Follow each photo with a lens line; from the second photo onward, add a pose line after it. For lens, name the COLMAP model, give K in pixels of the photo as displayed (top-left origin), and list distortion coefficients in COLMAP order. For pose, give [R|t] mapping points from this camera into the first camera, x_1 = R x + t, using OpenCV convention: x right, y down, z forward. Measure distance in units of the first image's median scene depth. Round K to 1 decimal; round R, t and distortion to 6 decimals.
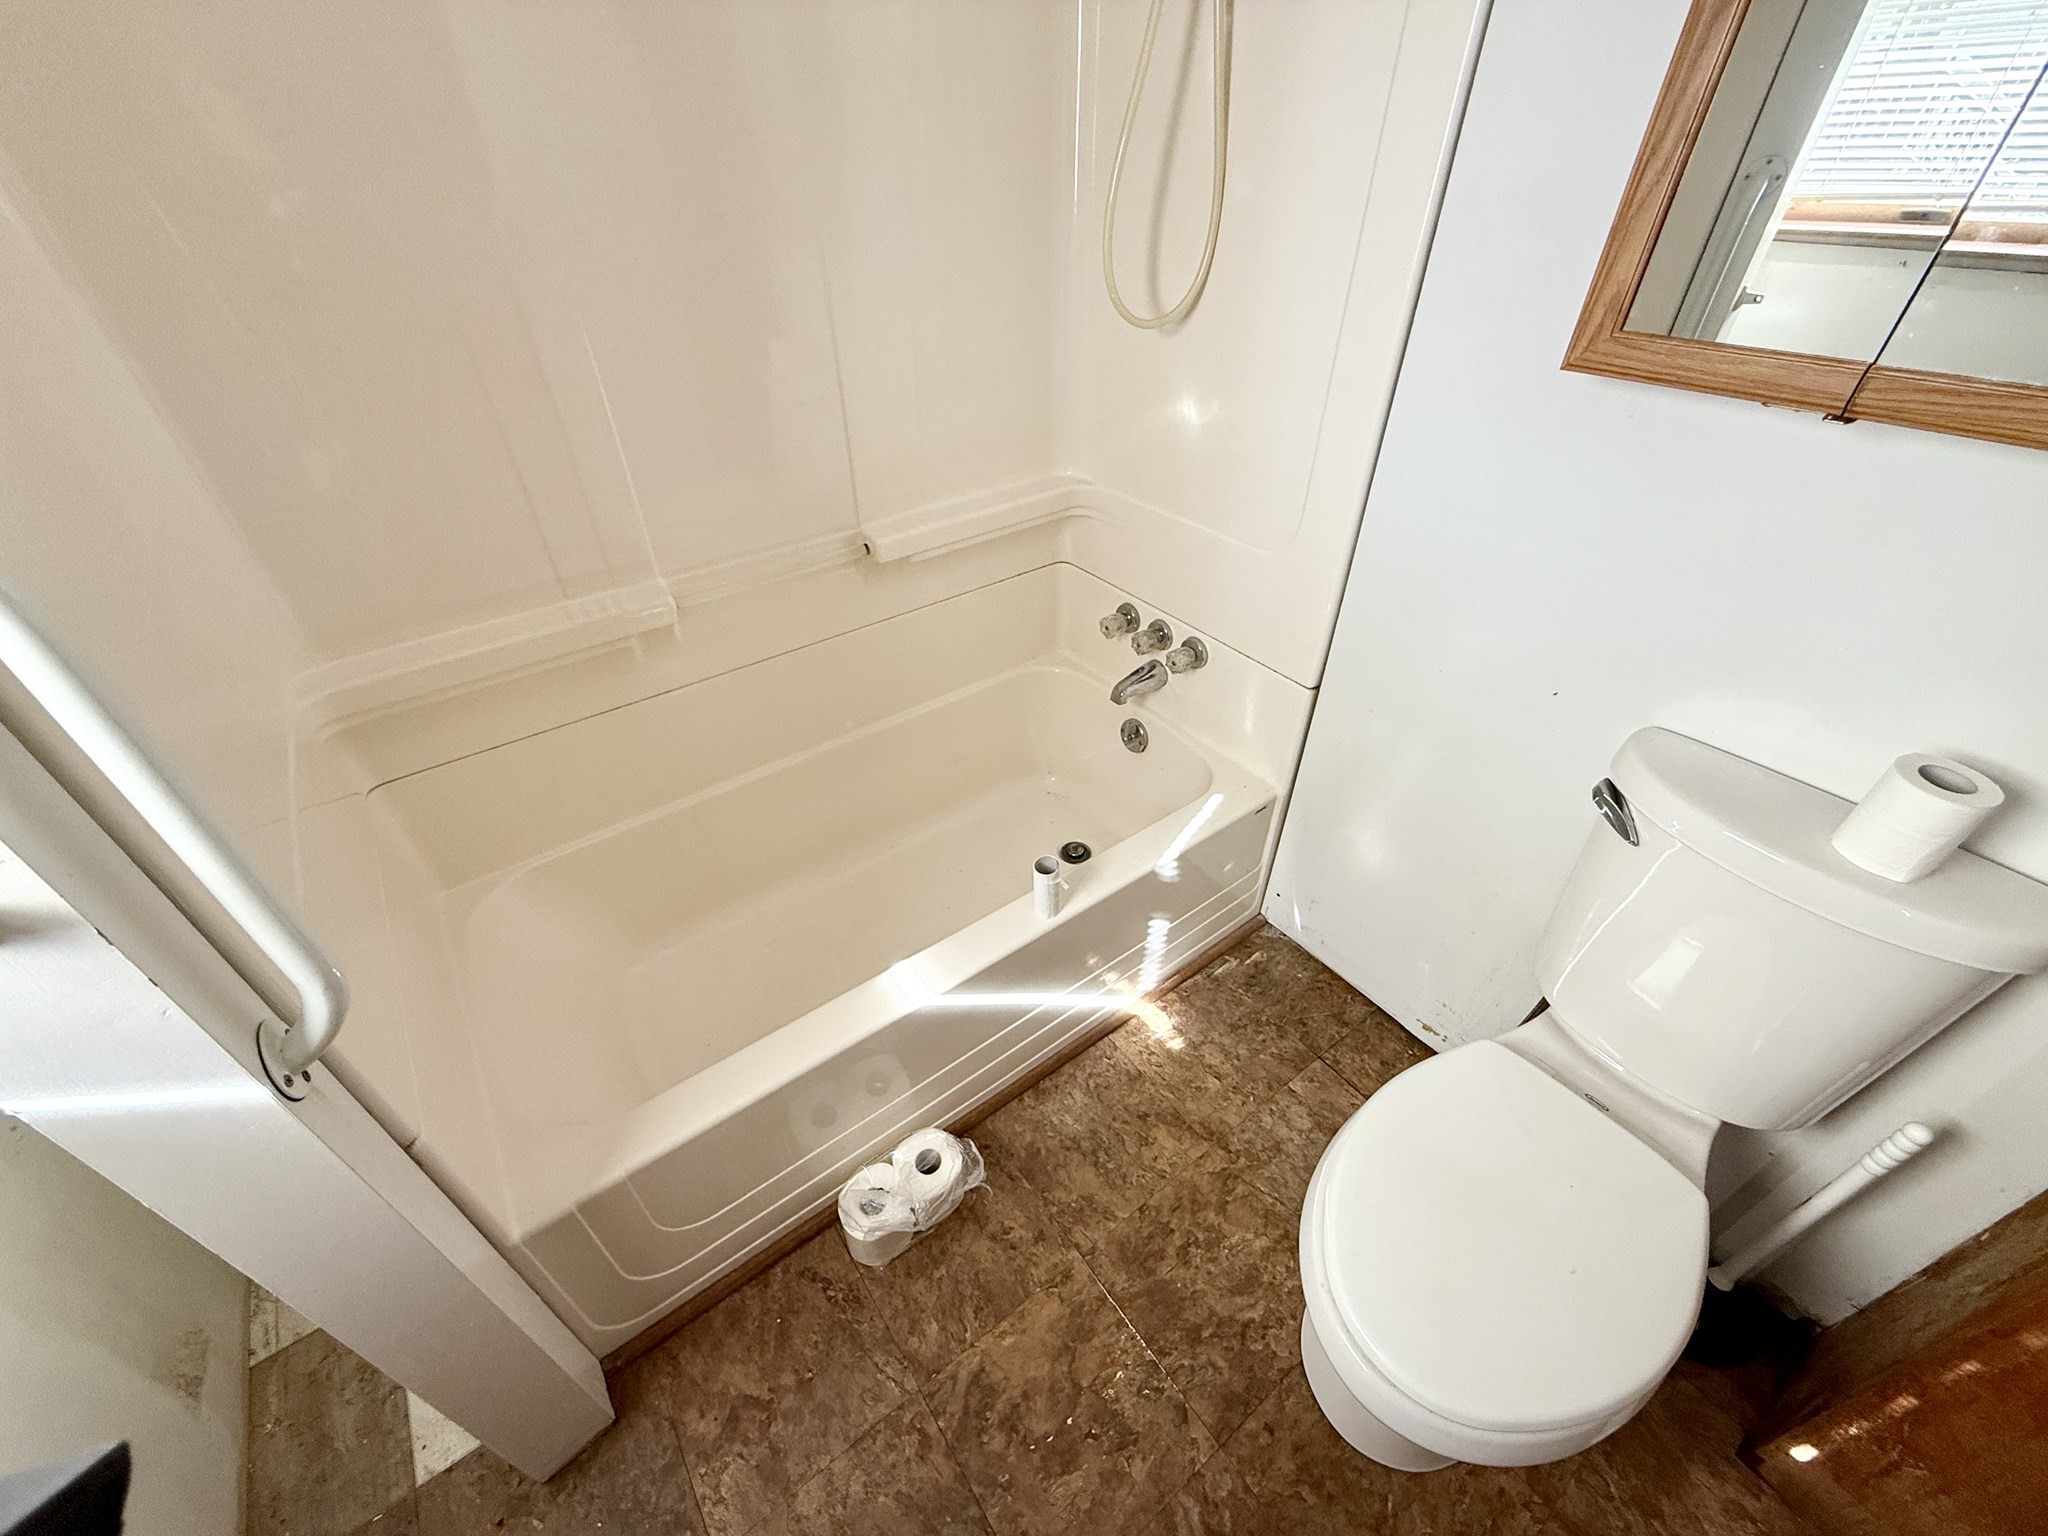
lens RADIAL K [[833.9, 0, 1024.0], [0, 833.9, 768.0], [0, 0, 1]] dist [-0.001522, 0.000052]
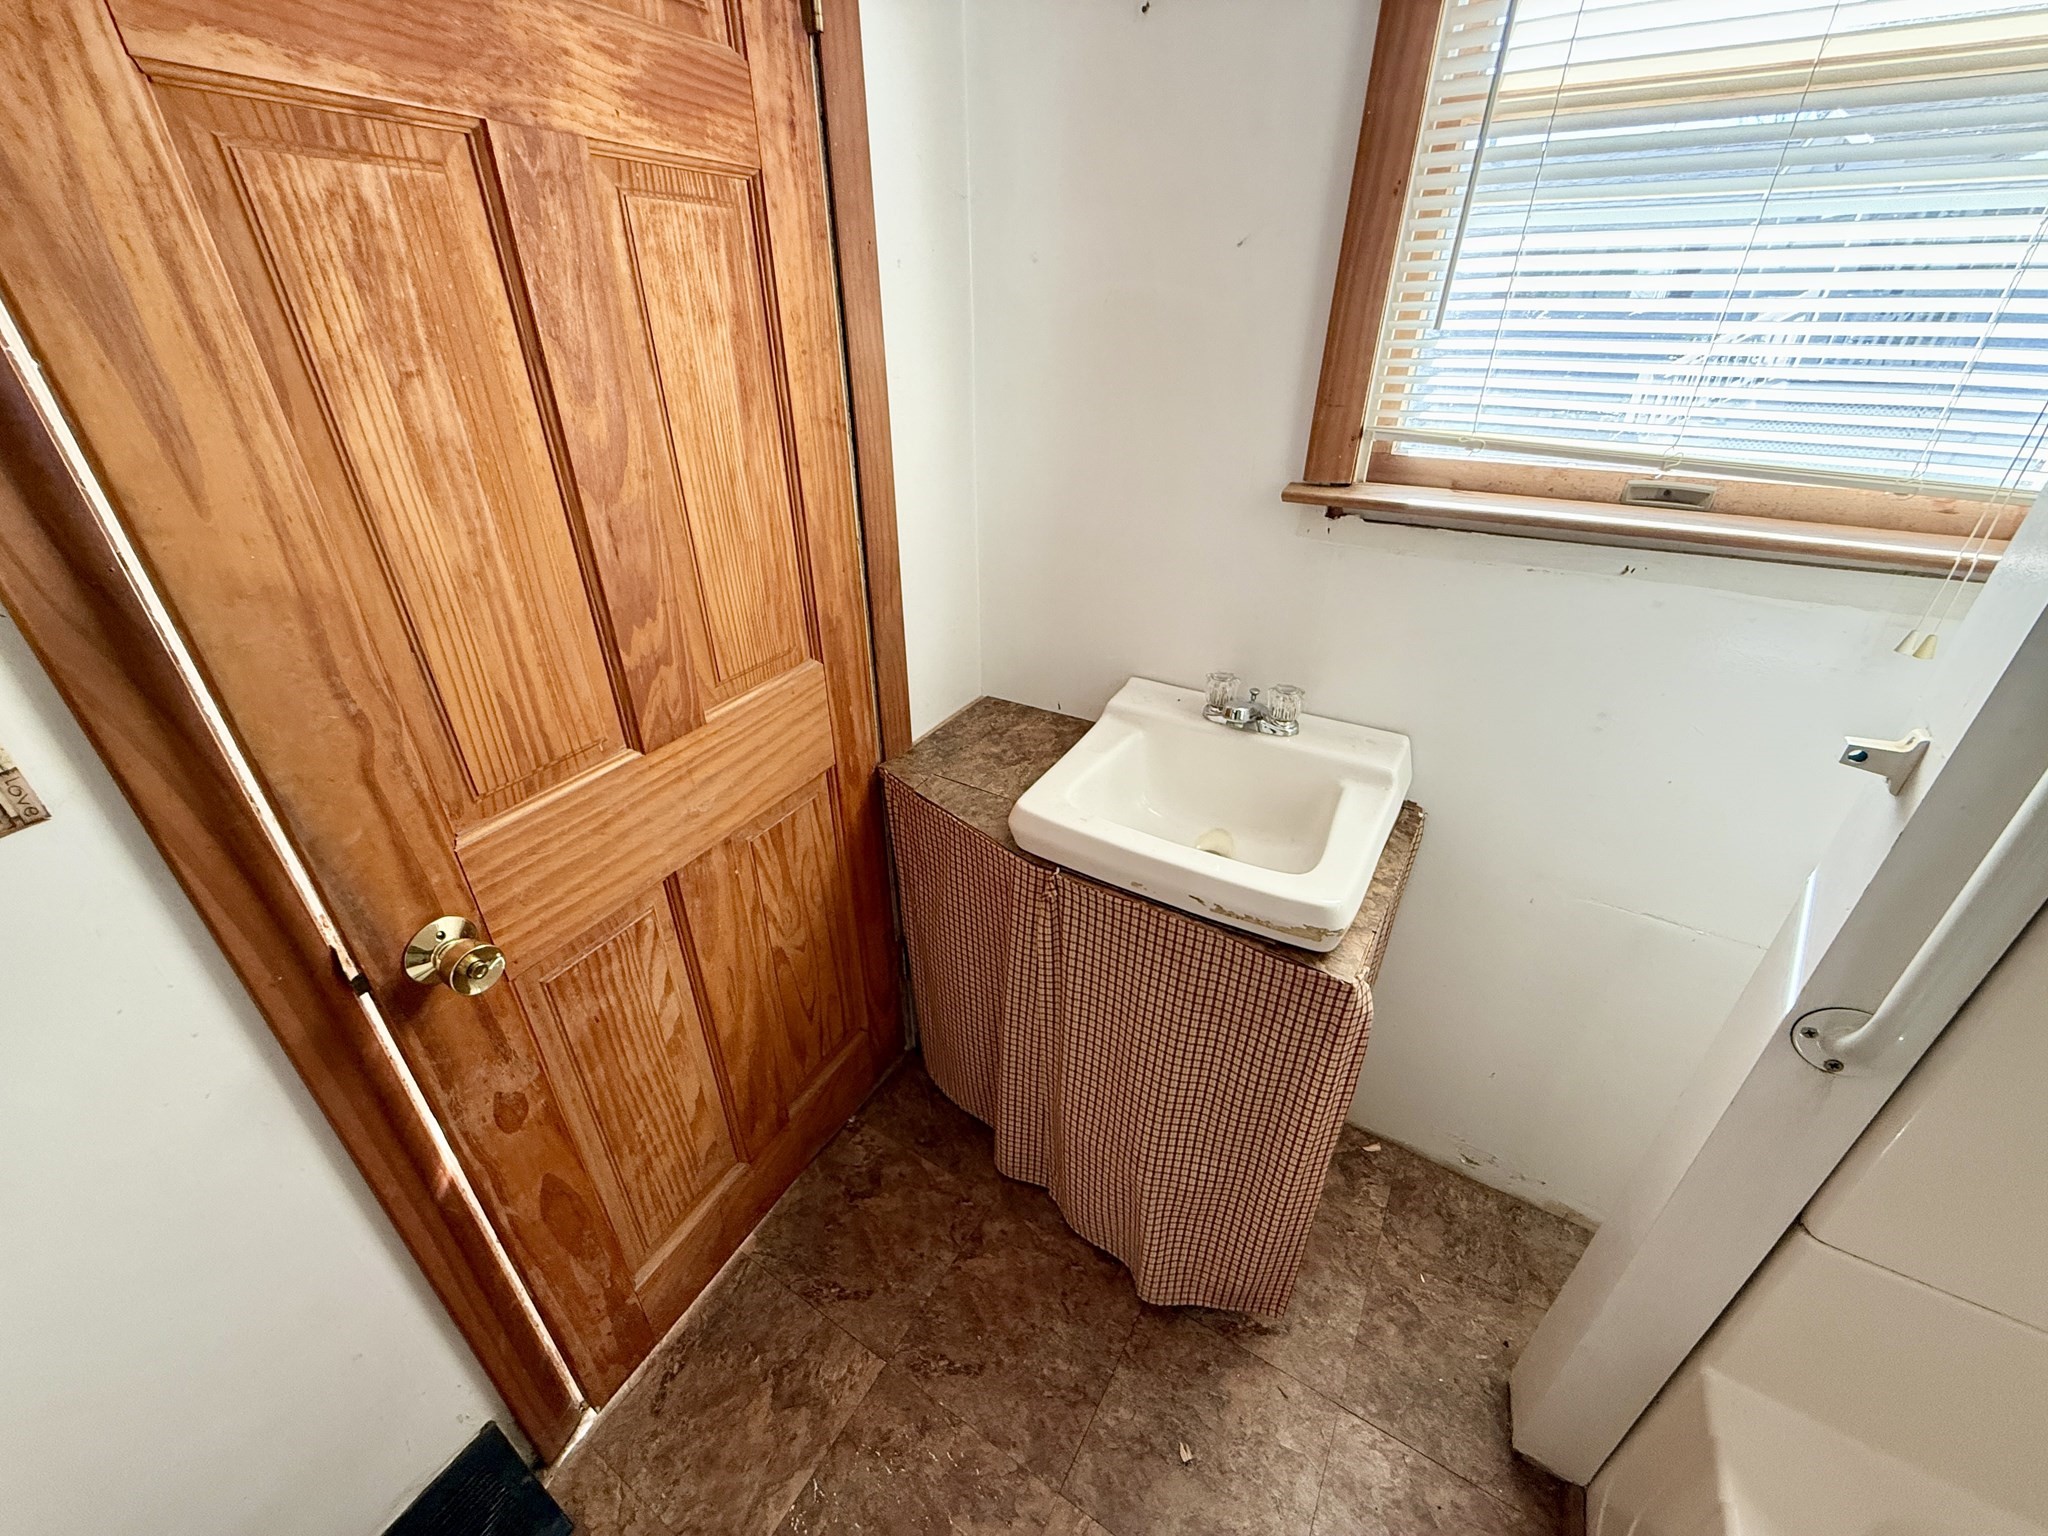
lens RADIAL K [[833.9, 0, 1024.0], [0, 833.9, 768.0], [0, 0, 1]] dist [-0.001522, 0.000052]
pose [[-0.922854, 0.199727, -0.329317, 0.220785], [-0.229875, 0.400414, 0.887032, -0.301108], [0.309028, 0.894303, -0.323612, 0.433312]]
